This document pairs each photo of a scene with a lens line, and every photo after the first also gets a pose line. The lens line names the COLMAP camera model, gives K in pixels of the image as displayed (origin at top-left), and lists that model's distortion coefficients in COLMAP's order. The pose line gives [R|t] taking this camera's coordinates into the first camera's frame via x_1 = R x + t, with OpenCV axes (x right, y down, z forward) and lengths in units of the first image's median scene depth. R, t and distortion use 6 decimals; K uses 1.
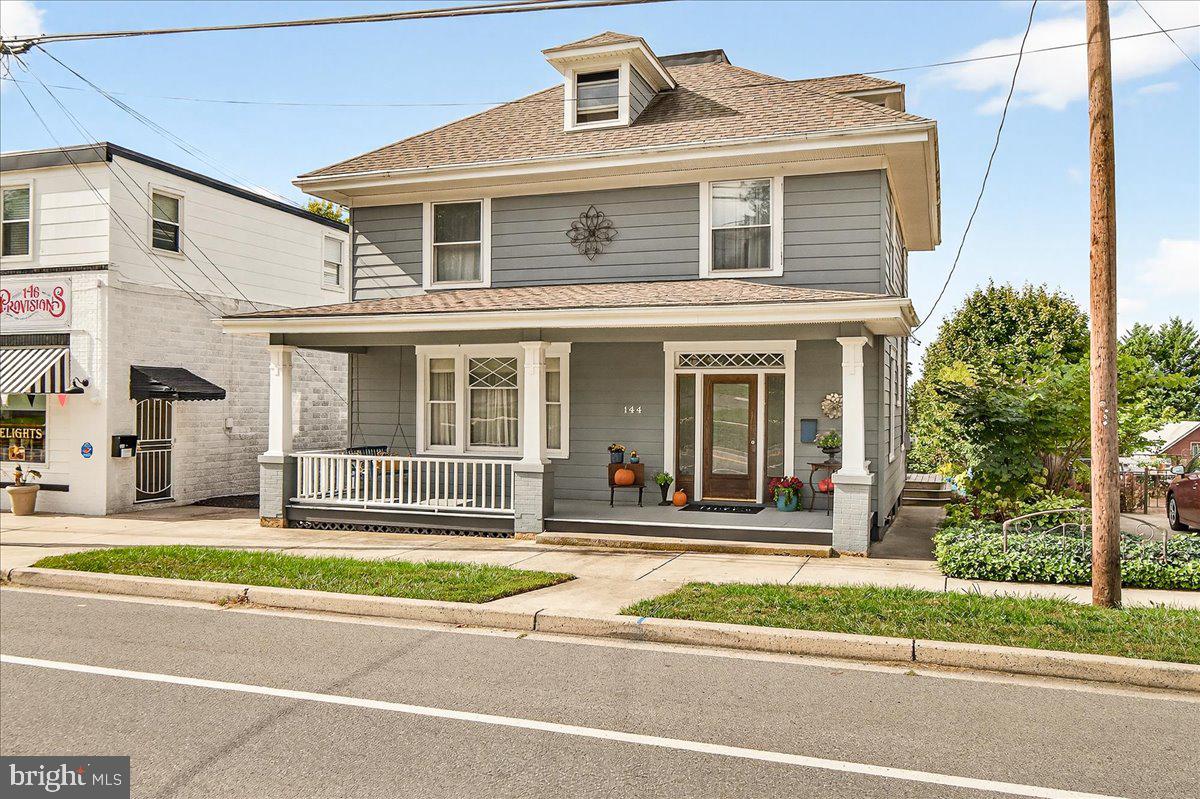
lens RADIAL K [[506.5, 0, 600.0], [0, 506.5, 399.5], [0, 0, 1]] dist [-0.002376, 0.000314]
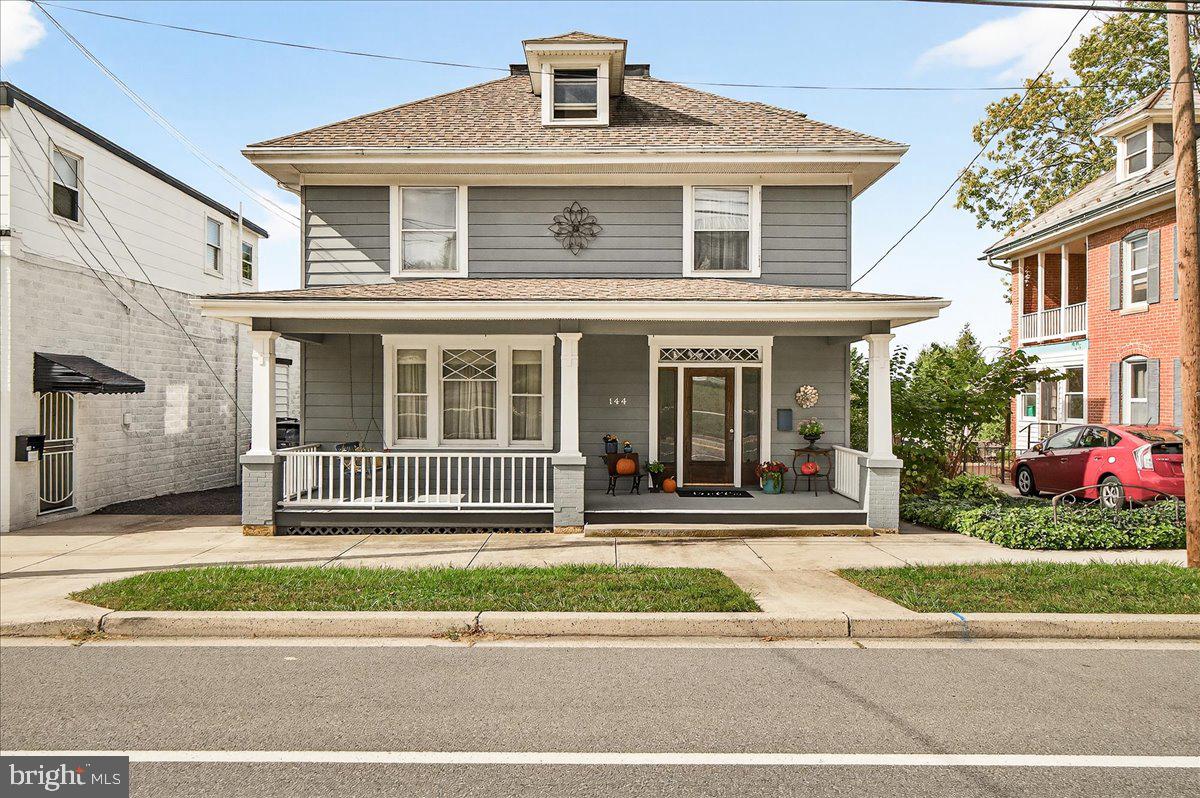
lens RADIAL K [[479.2, 0, 601.5], [0, 479.2, 393.7], [0, 0, 1]] dist [0.014000, -0.006640]
pose [[0.983551, -0.002682, 0.180611, -0.149469], [0.001933, 0.999989, 0.004321, 0.000277], [-0.180620, -0.003901, 0.983545, 0.041952]]
